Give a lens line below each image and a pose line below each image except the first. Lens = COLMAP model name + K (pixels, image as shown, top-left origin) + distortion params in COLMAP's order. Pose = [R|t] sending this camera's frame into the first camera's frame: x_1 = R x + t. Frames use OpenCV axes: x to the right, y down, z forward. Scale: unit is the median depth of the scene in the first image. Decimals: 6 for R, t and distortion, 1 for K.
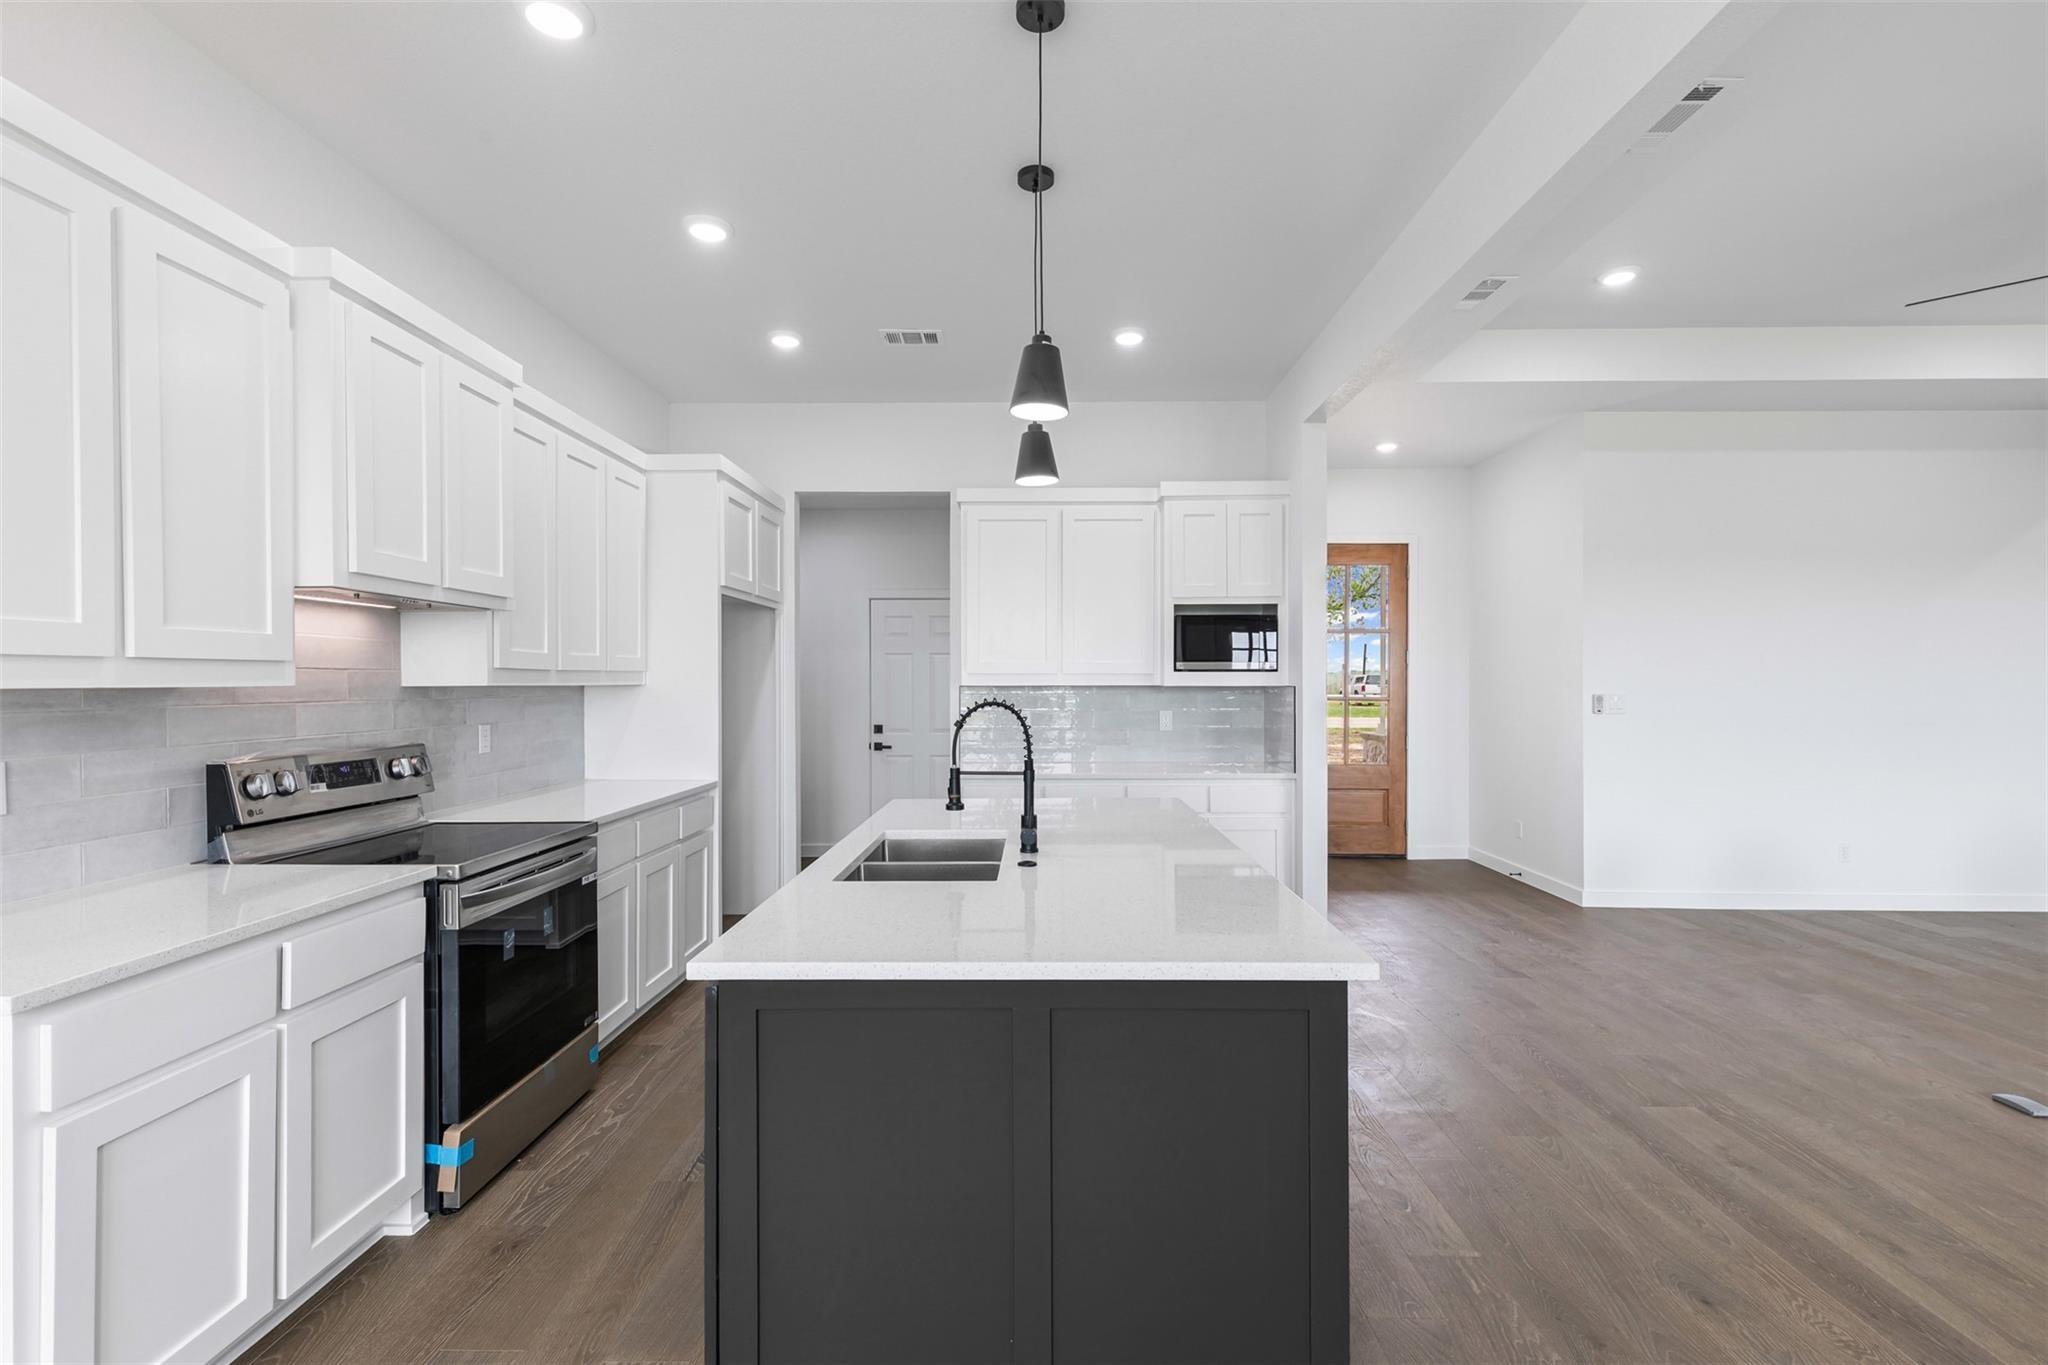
lens RADIAL K [[925.5, 0, 1023.0], [0, 925.5, 682.4], [0, 0, 1]] dist [0.007496, -0.001085]
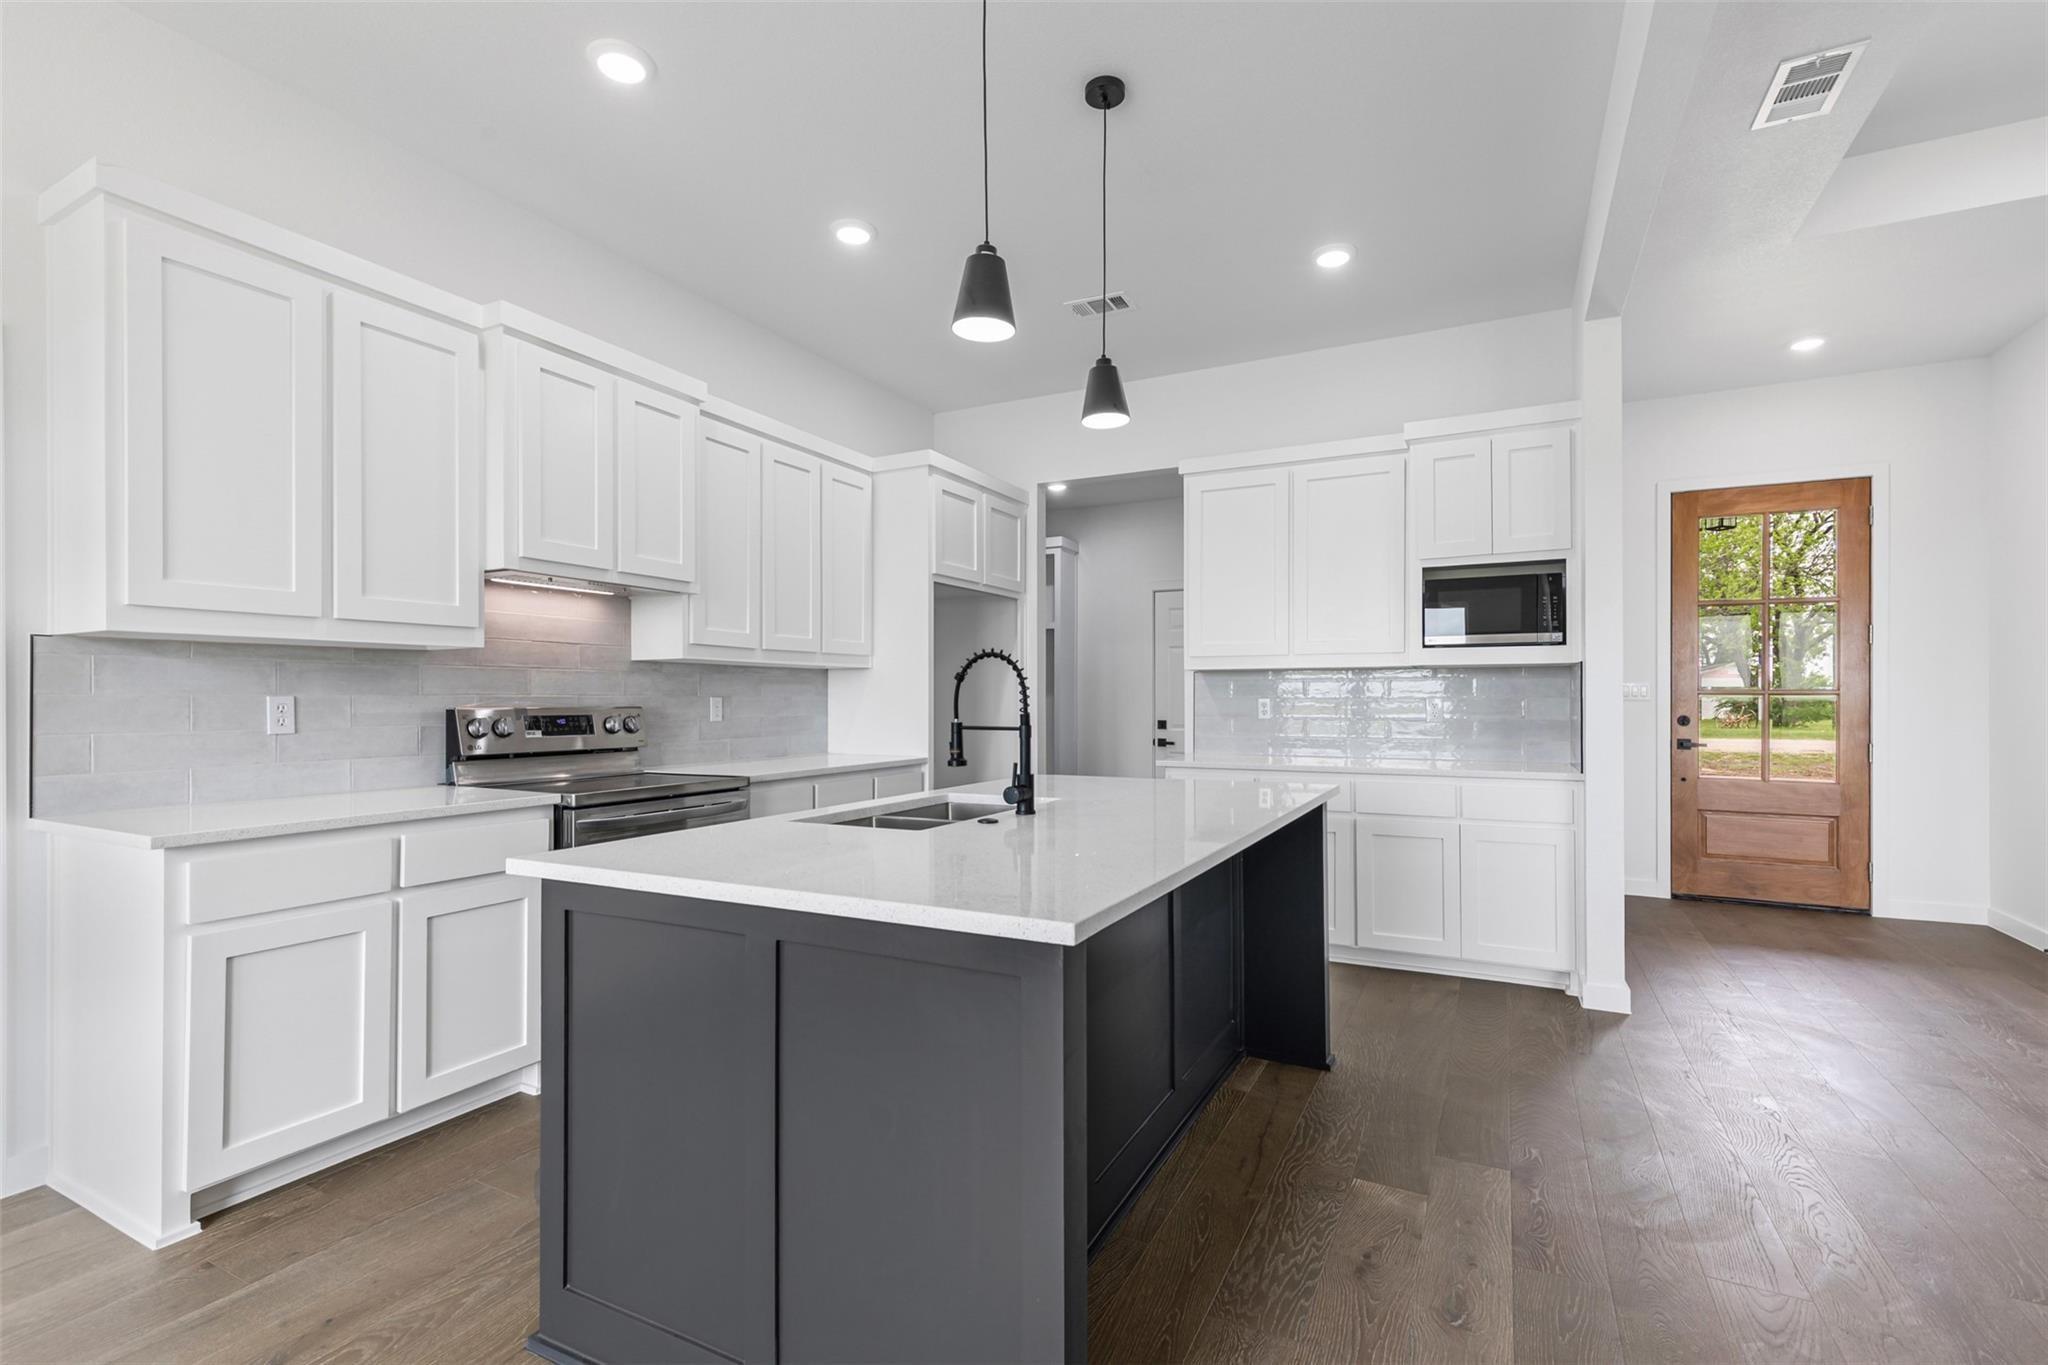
lens RADIAL K [[925.5, 0, 1020.6], [0, 925.5, 688.9], [0, 0, 1]] dist [0.007496, -0.001085]
pose [[0.895485, -0.003918, -0.445075, 0.340363], [-0.001166, 0.999937, -0.011148, 0.056768], [0.445091, 0.010502, 0.895424, 0.142187]]
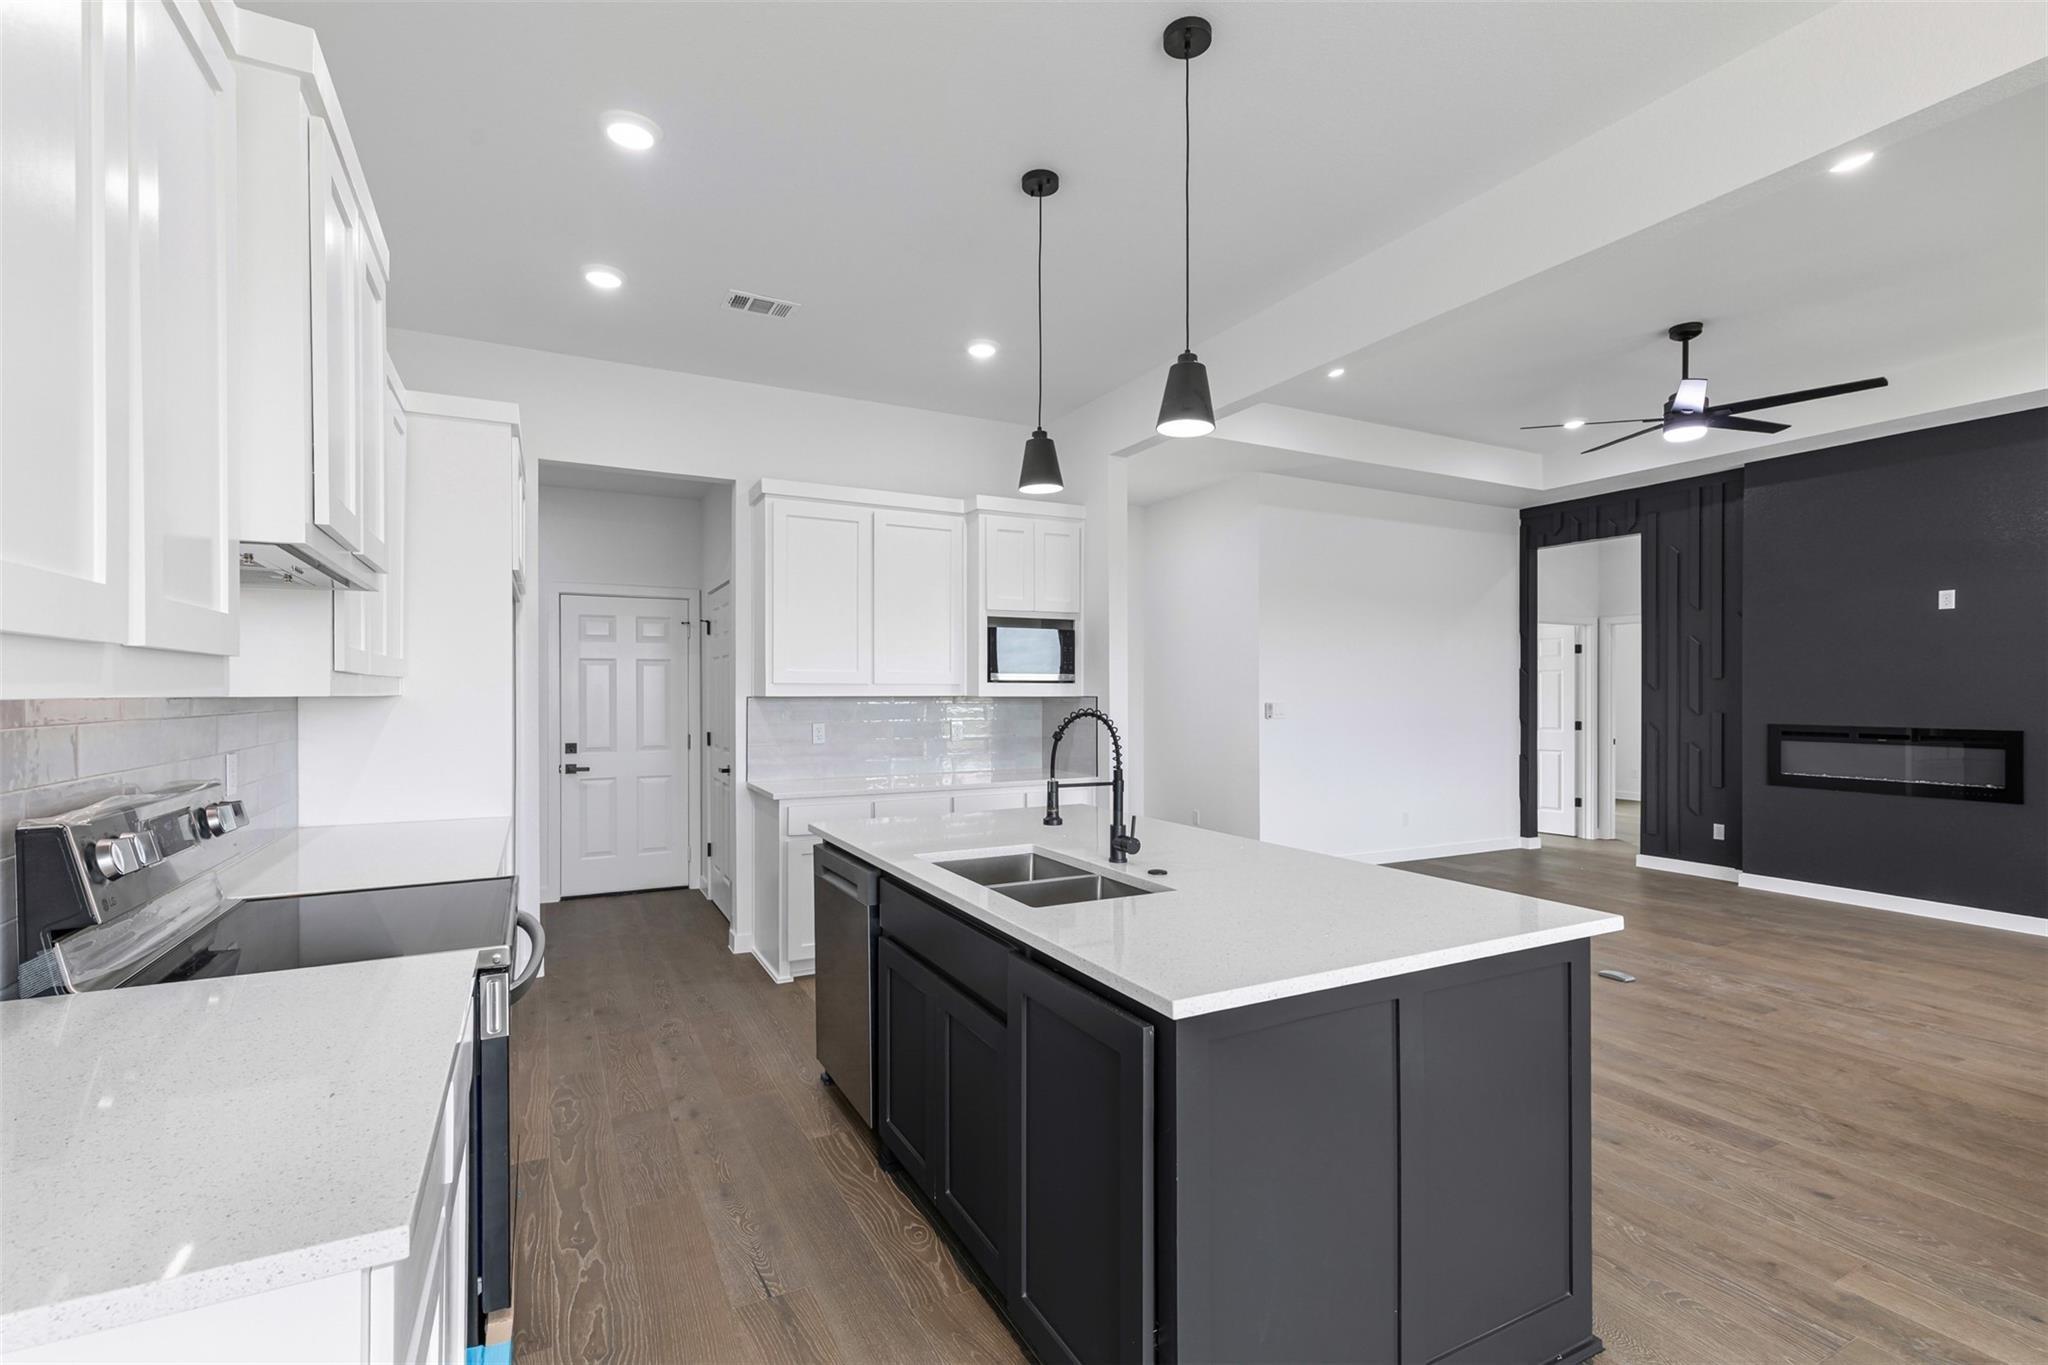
lens RADIAL K [[925.5, 0, 1025.1], [0, 925.5, 691.2], [0, 0, 1]] dist [0.007496, -0.001085]
pose [[0.878753, 0.002436, 0.477271, -0.462526], [-0.001310, 0.999996, -0.002693, 0.000840], [-0.477275, 0.001741, 0.878752, 0.136920]]
